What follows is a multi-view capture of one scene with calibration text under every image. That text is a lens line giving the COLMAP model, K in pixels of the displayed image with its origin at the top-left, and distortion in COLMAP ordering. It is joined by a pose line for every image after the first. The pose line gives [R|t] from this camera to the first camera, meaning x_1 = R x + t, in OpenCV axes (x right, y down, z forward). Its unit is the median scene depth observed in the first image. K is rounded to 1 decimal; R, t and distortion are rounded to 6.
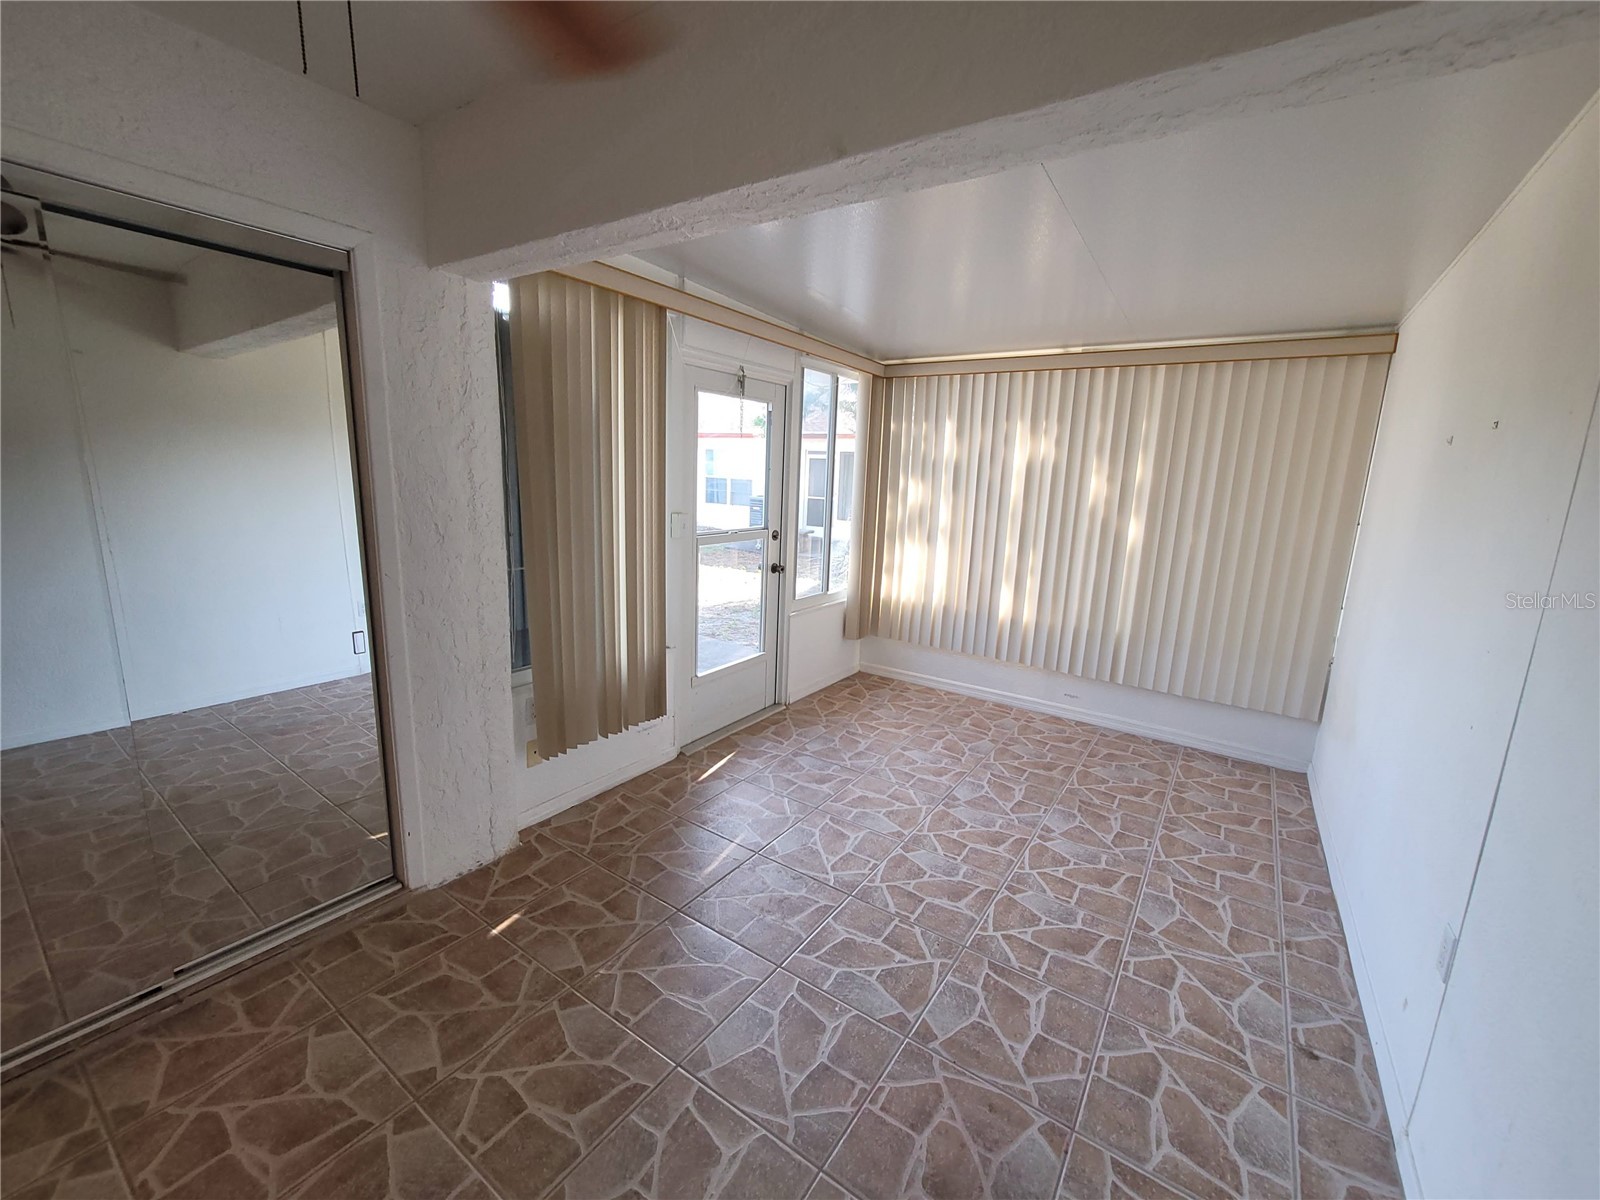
lens RADIAL K [[652.3, 0, 799.4], [0, 652.3, 593.1], [0, 0, 1]] dist [-0.001596, 0.000028]
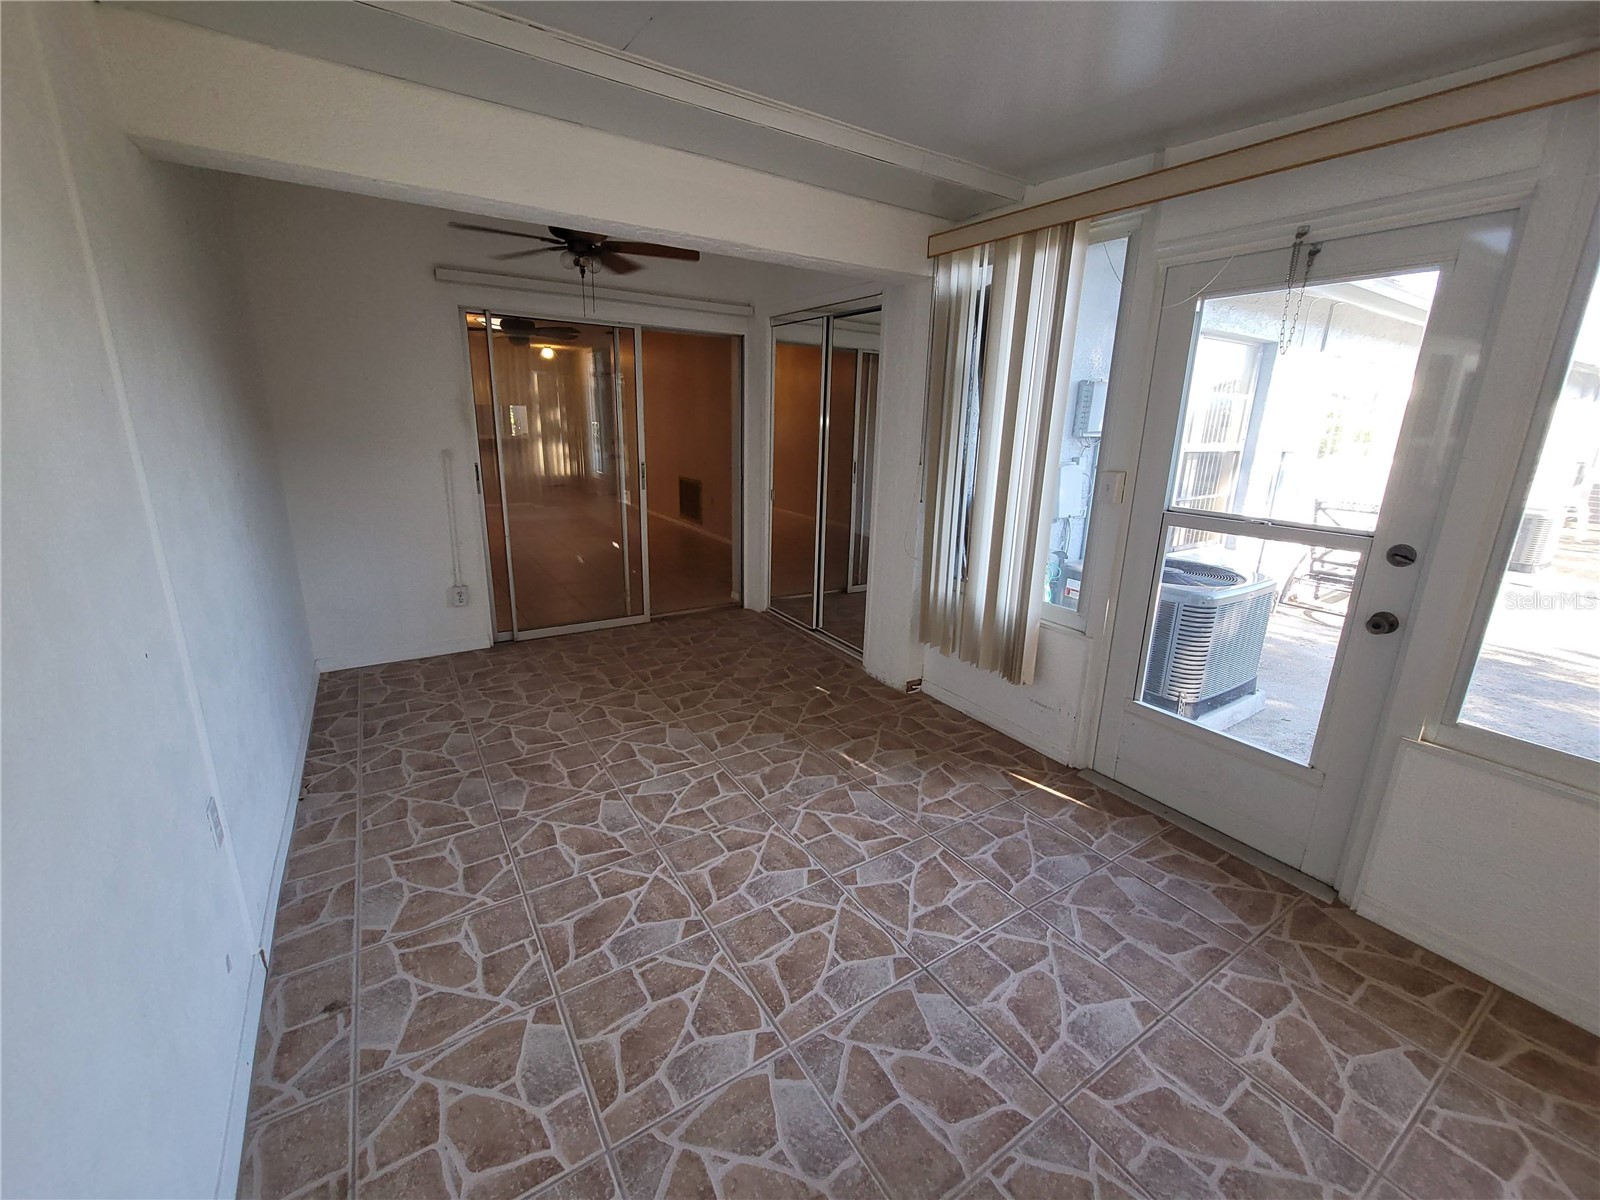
lens RADIAL K [[642.6, 0, 810.2], [0, 642.6, 598.2], [0, 0, 1]] dist [-0.000929, 0.000446]
pose [[-0.370432, 0.207195, -0.905456, 0.791103], [-0.210773, 0.930626, 0.299184, -0.157289], [0.904630, 0.301673, -0.301063, 1.093746]]
